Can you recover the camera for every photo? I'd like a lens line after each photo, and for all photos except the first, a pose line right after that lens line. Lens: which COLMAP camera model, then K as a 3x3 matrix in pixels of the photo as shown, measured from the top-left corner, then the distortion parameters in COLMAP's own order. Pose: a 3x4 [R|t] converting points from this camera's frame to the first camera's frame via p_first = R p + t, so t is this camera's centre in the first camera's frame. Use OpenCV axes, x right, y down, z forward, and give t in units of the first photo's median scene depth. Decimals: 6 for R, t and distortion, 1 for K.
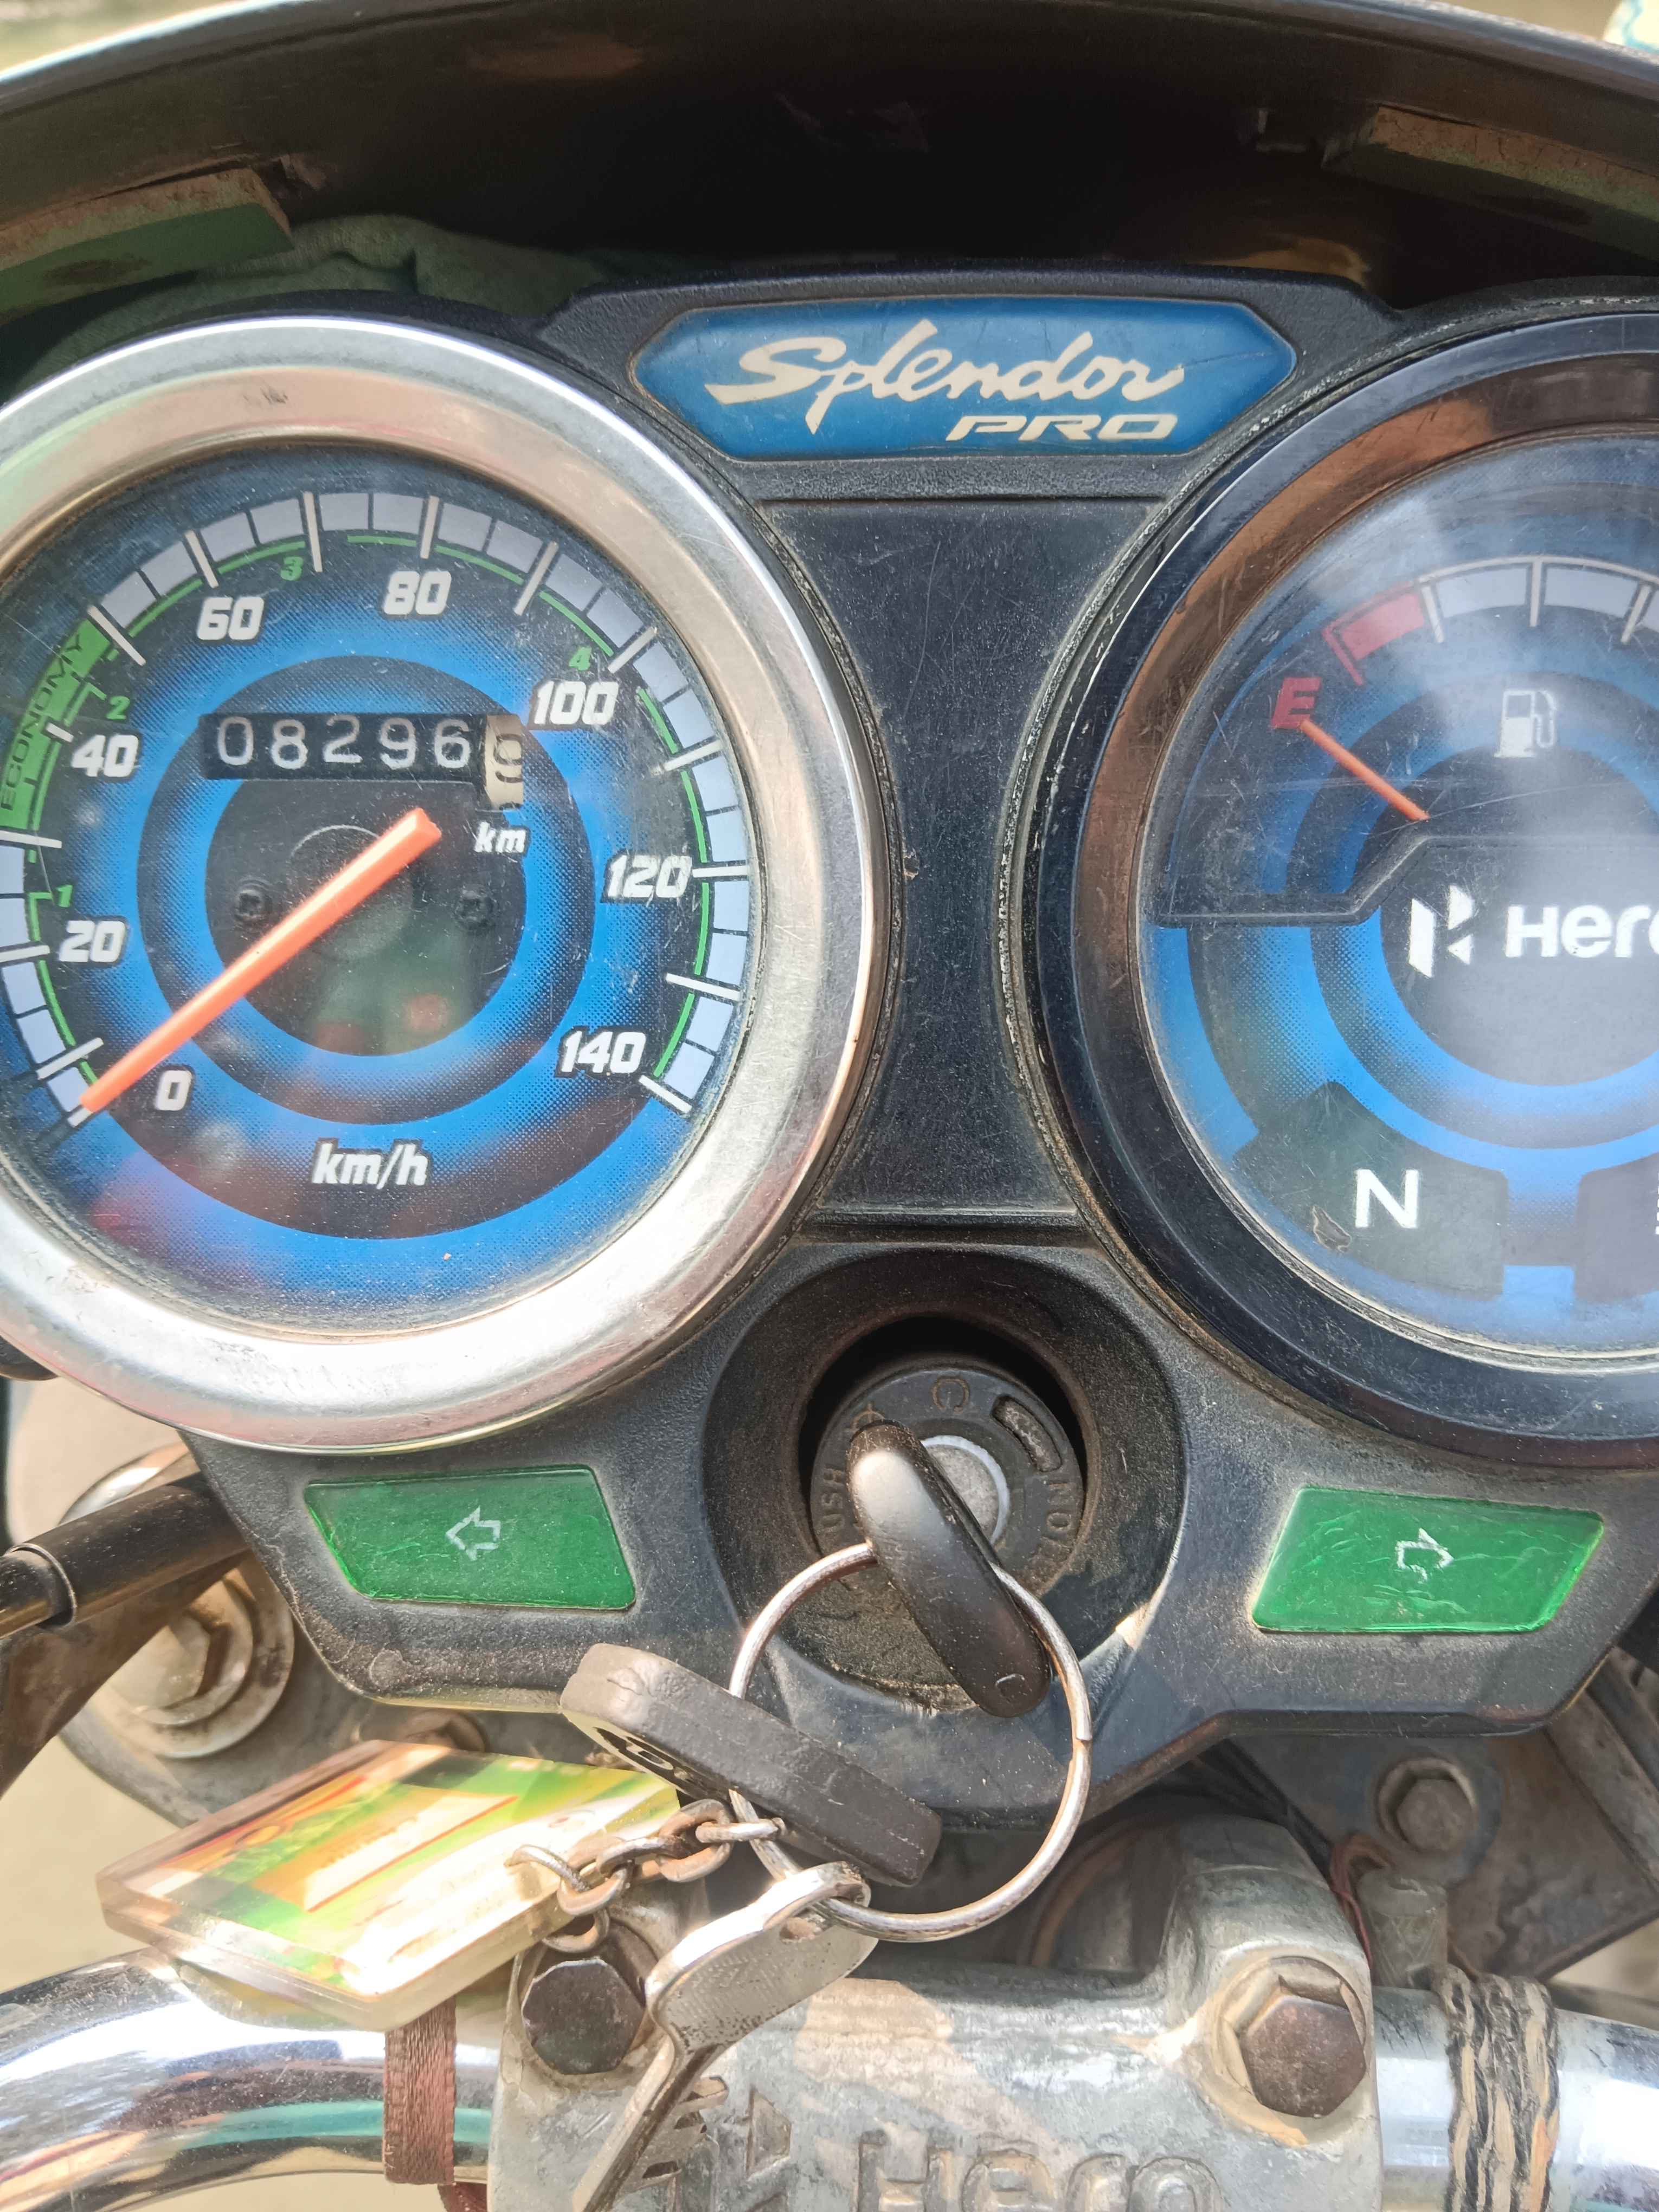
lens RADIAL K [[1743.5, 0, 822.9], [0, 1743.5, 1122.2], [0, 0, 1]] dist [0.051988, -0.151312]
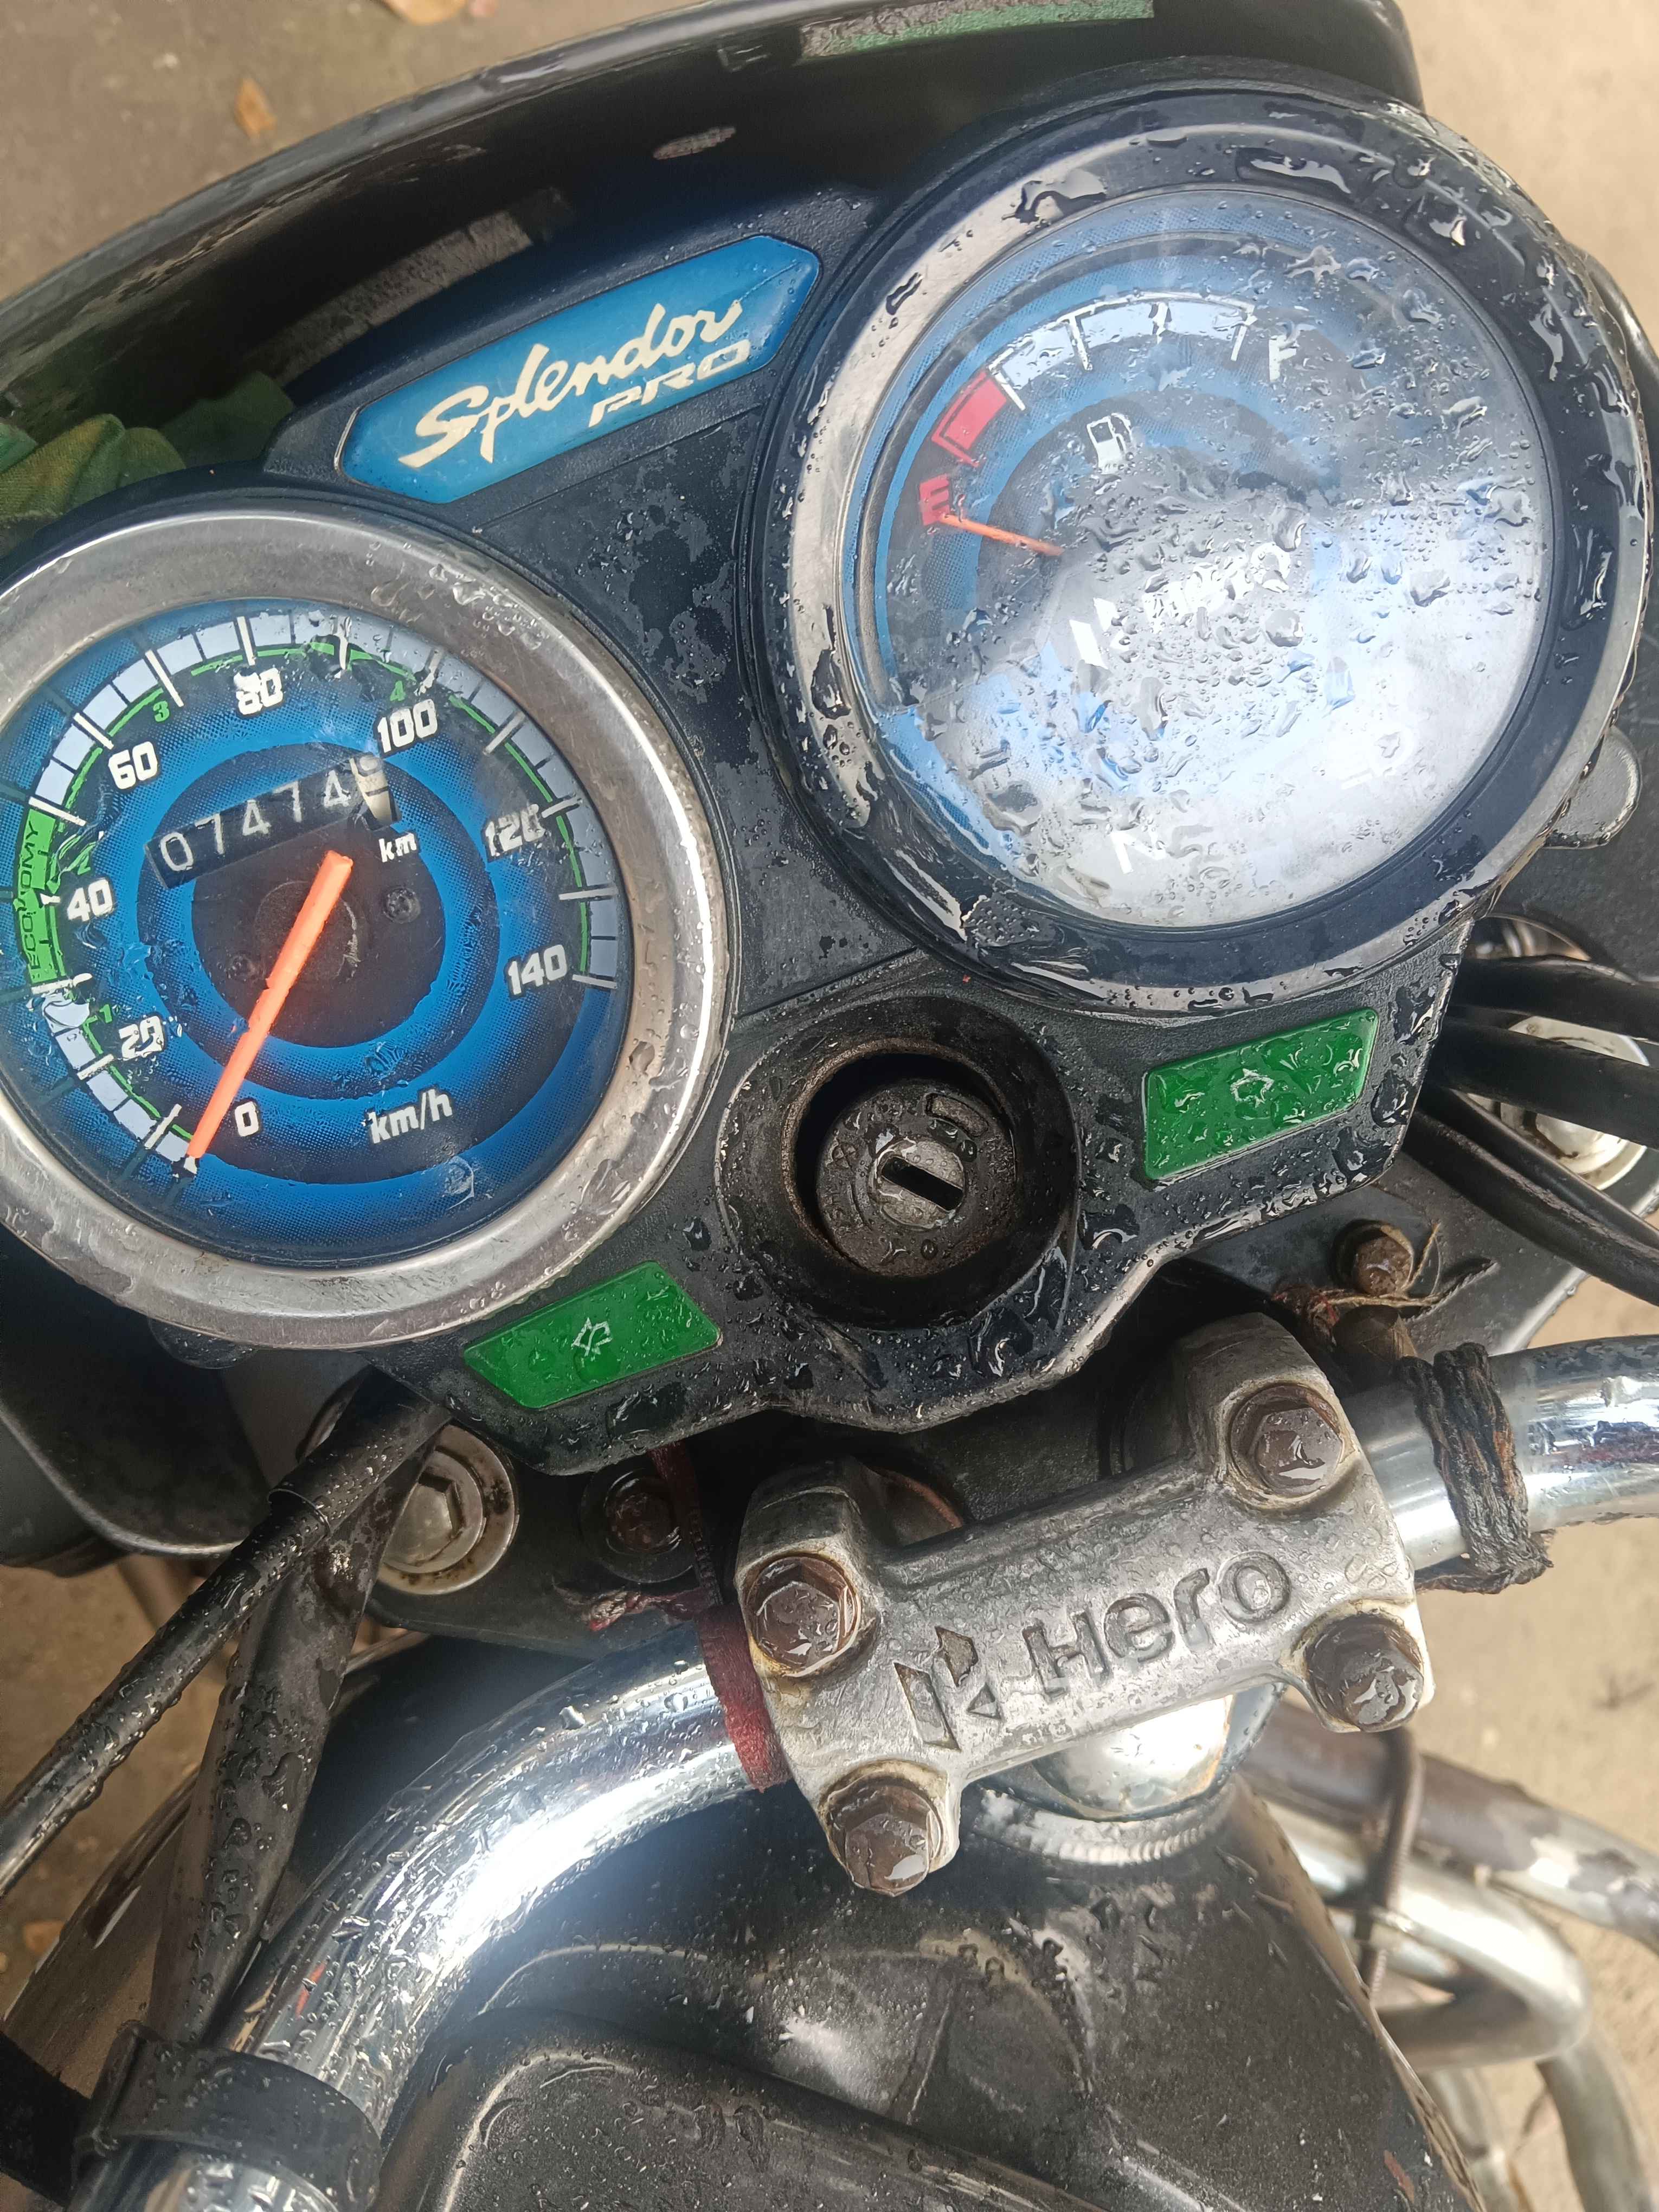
lens RADIAL K [[1759.4, 0, 824.3], [0, 1759.4, 1101.0], [0, 0, 1]] dist [0.099777, -0.279578]
pose [[0.925201, -0.377350, -0.040139, 0.089143], [0.379374, 0.917278, 0.121143, -0.028782], [-0.008894, -0.127309, 0.991823, -0.324701]]
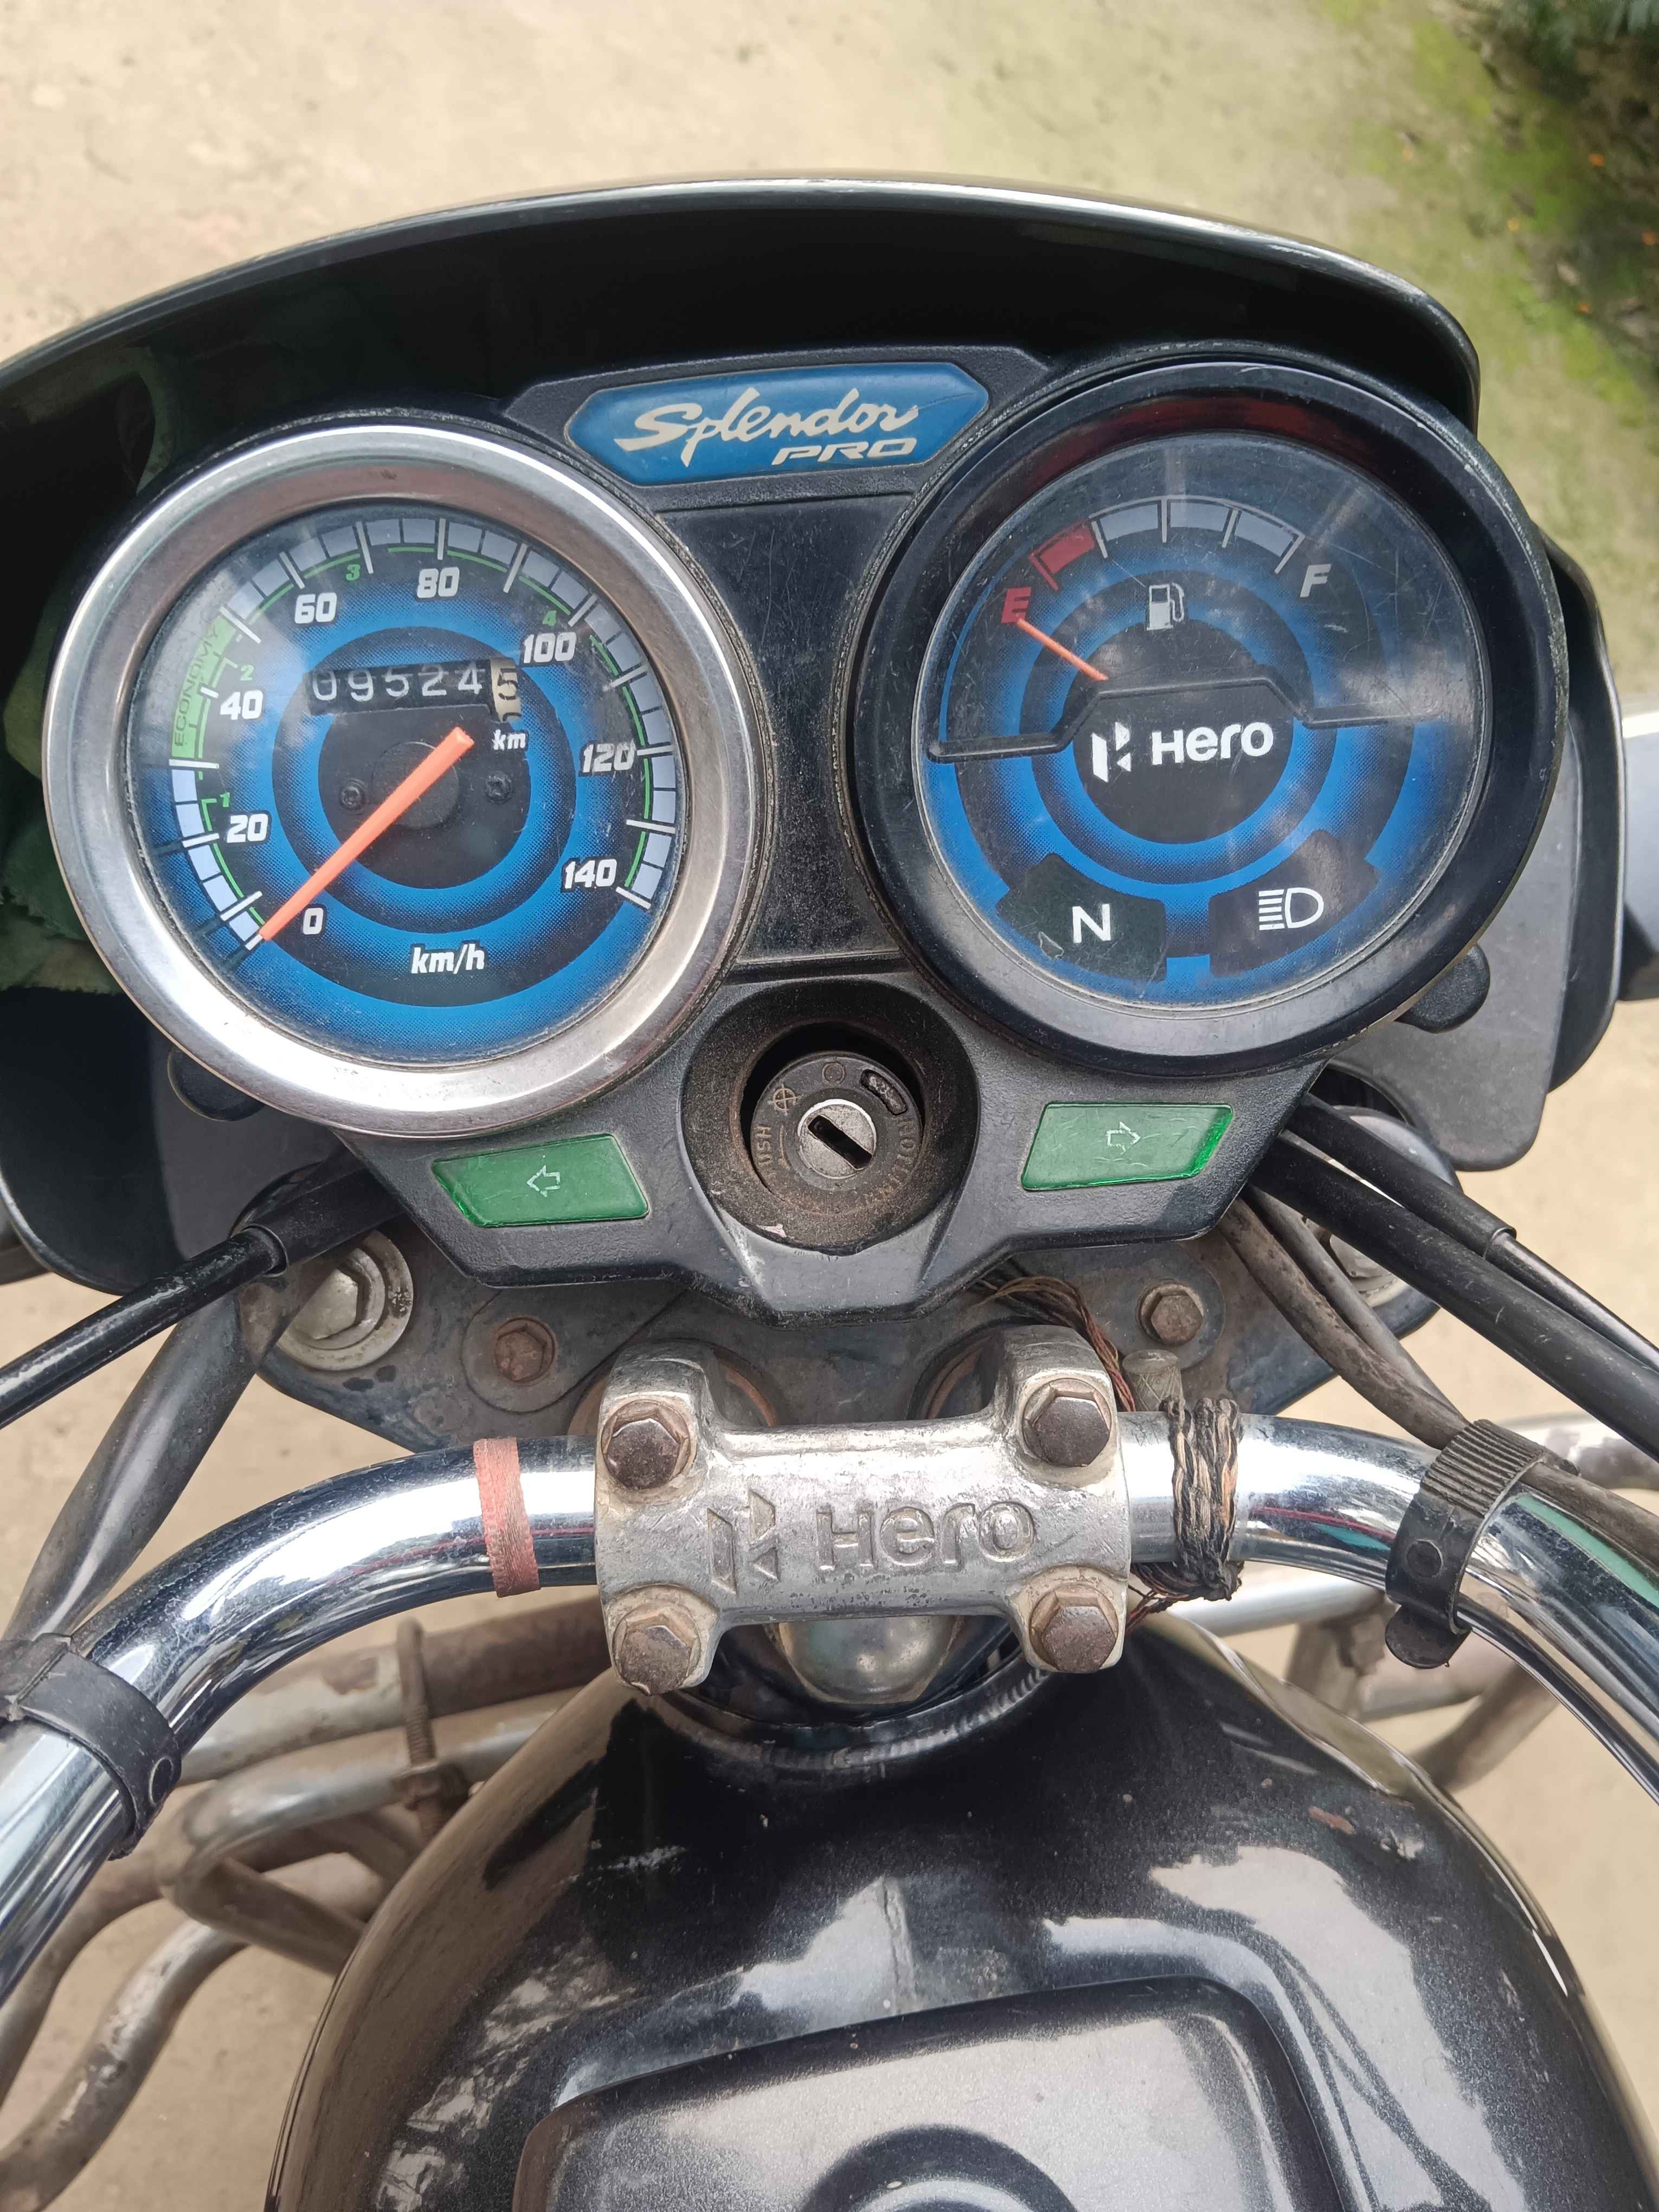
lens RADIAL K [[1759.4, 0, 824.3], [0, 1759.4, 1101.0], [0, 0, 1]] dist [0.099777, -0.279578]
pose [[0.994862, -0.093807, 0.038064, 0.002788], [0.087792, 0.986669, 0.137027, -0.037926], [-0.050411, -0.132982, 0.989836, -0.609703]]
